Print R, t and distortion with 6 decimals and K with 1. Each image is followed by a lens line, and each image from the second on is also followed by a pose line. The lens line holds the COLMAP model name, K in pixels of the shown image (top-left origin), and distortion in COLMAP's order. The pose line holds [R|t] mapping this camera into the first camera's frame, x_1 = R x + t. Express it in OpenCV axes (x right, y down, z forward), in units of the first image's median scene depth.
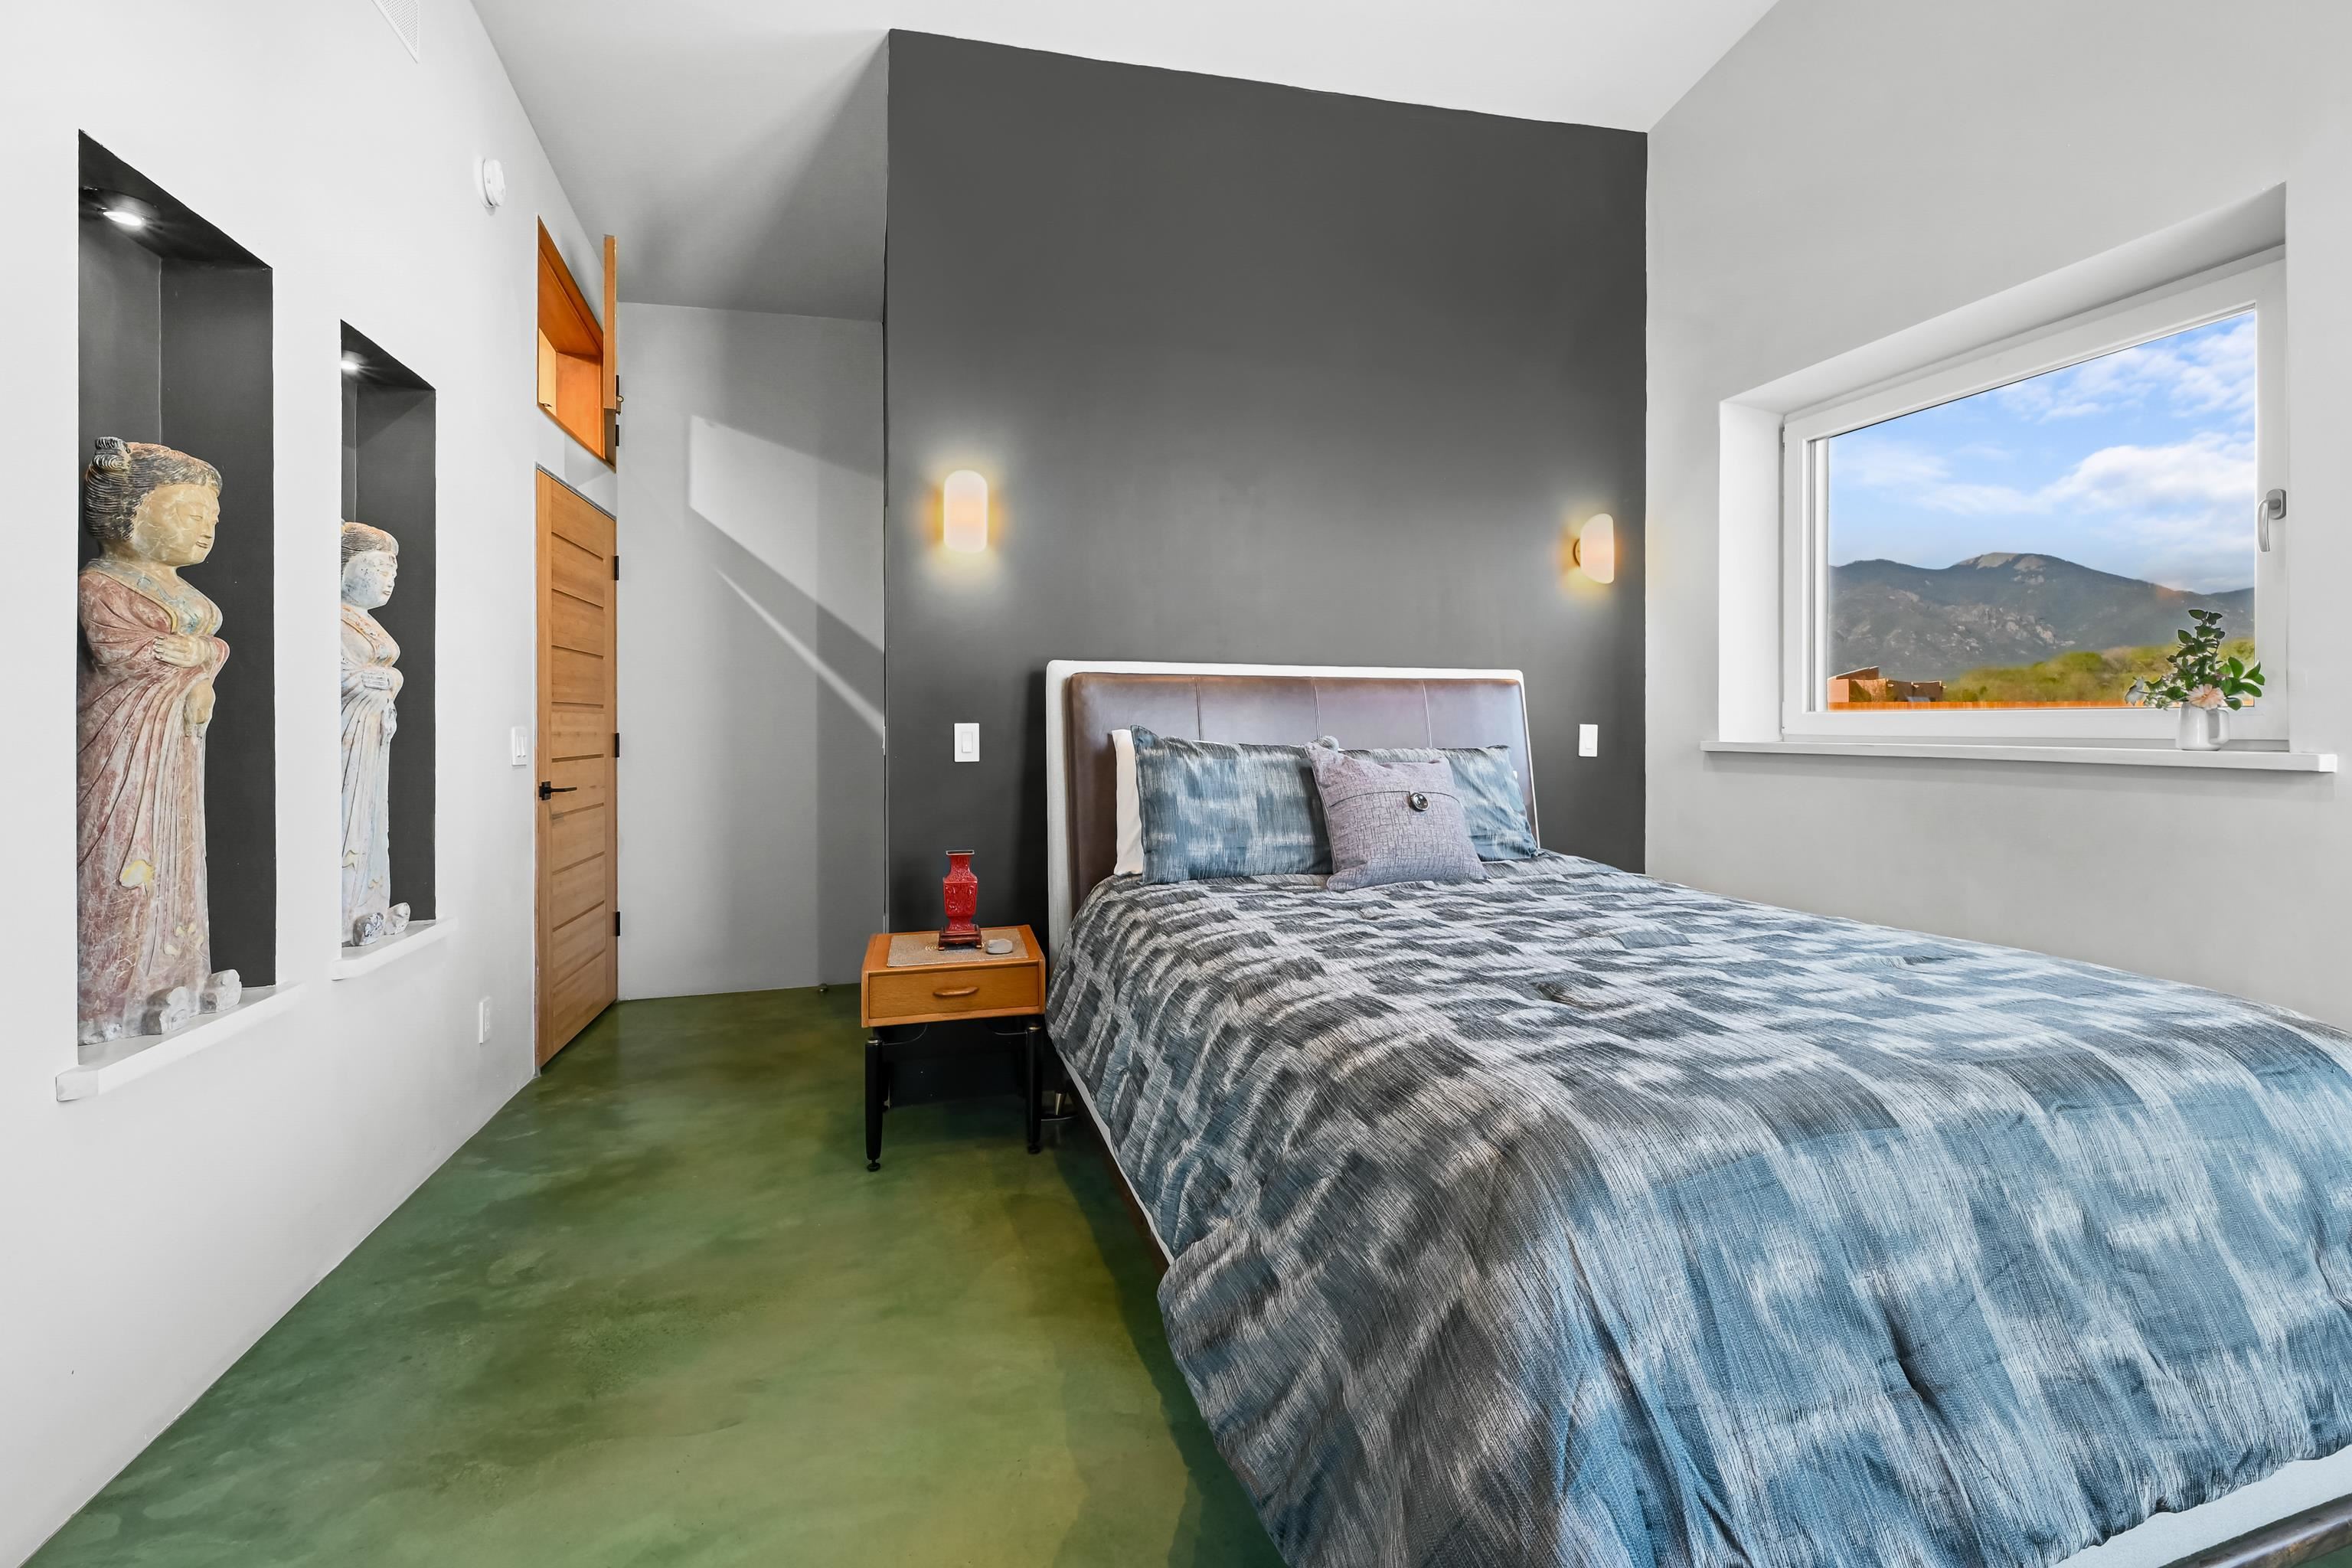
lens RADIAL K [[990.4, 0, 1157.5], [0, 990.4, 726.7], [0, 0, 1]] dist [-0.001088, 0.000290]
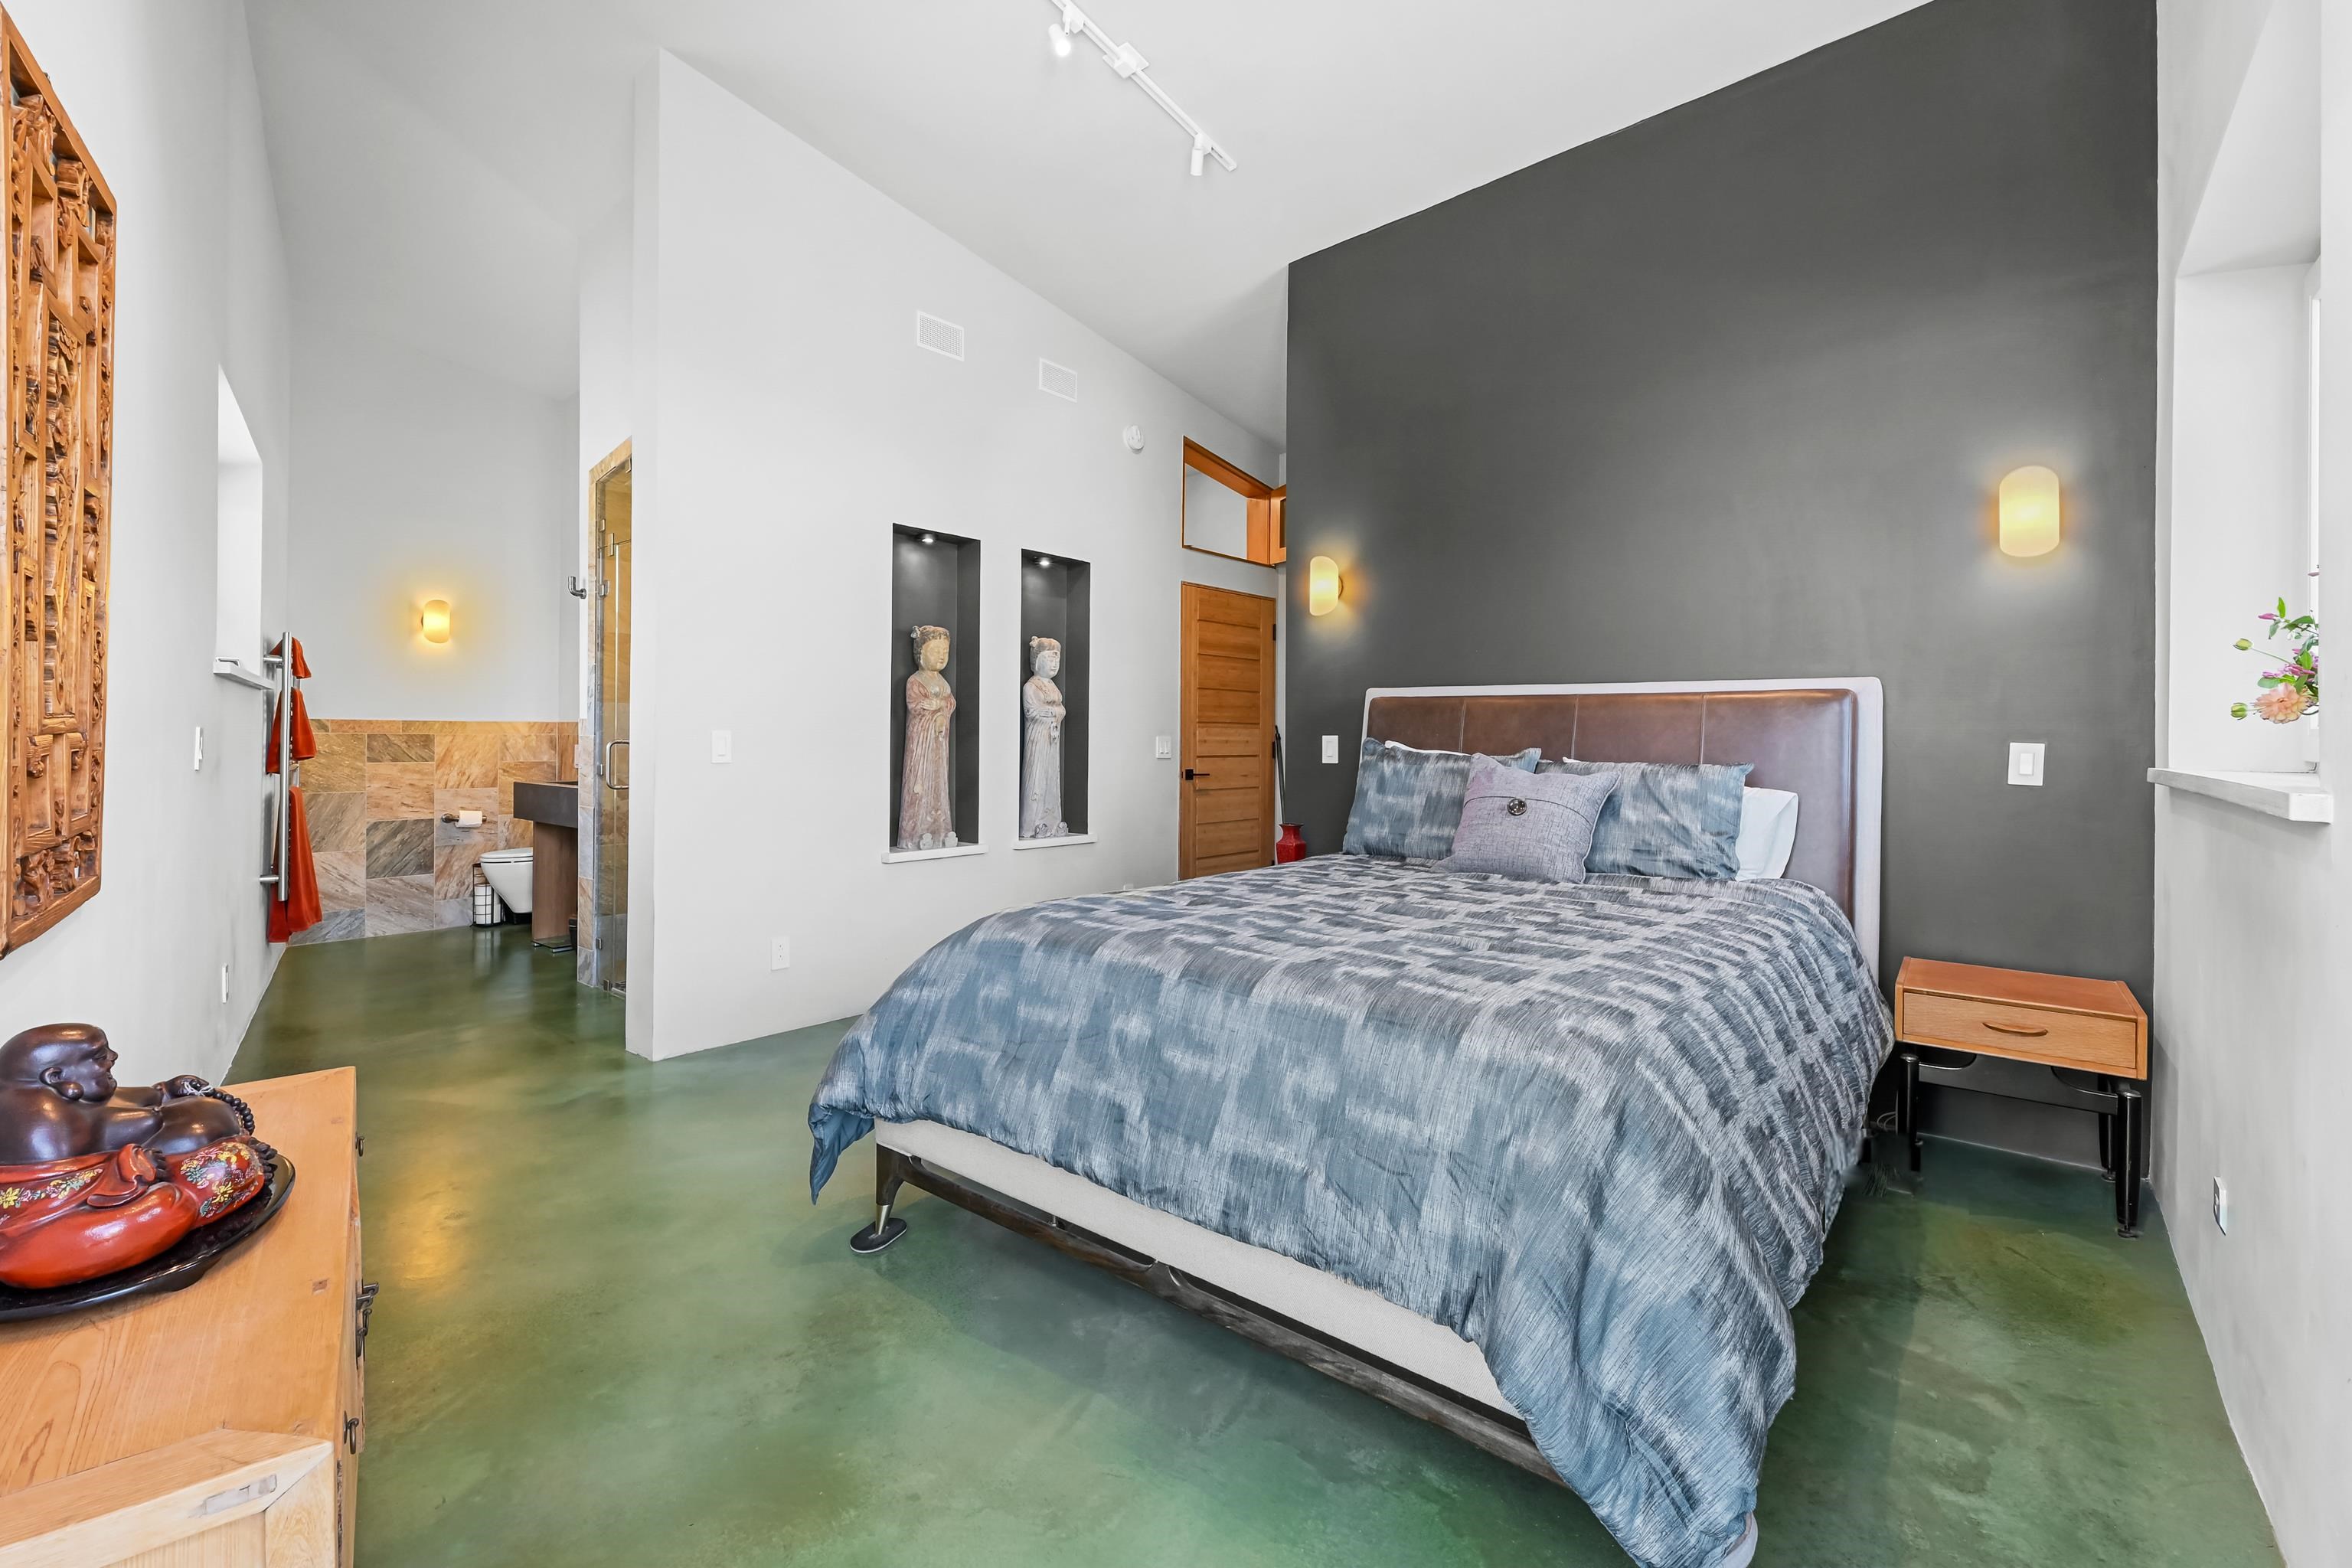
lens RADIAL K [[990.4, 0, 1169.7], [0, 990.4, 733.9], [0, 0, 1]] dist [-0.001088, 0.000290]
pose [[0.557872, 0.004102, -0.829917, 0.975558], [-0.011496, 0.999930, -0.002785, 0.000774], [0.829847, 0.011094, 0.557880, 0.044115]]
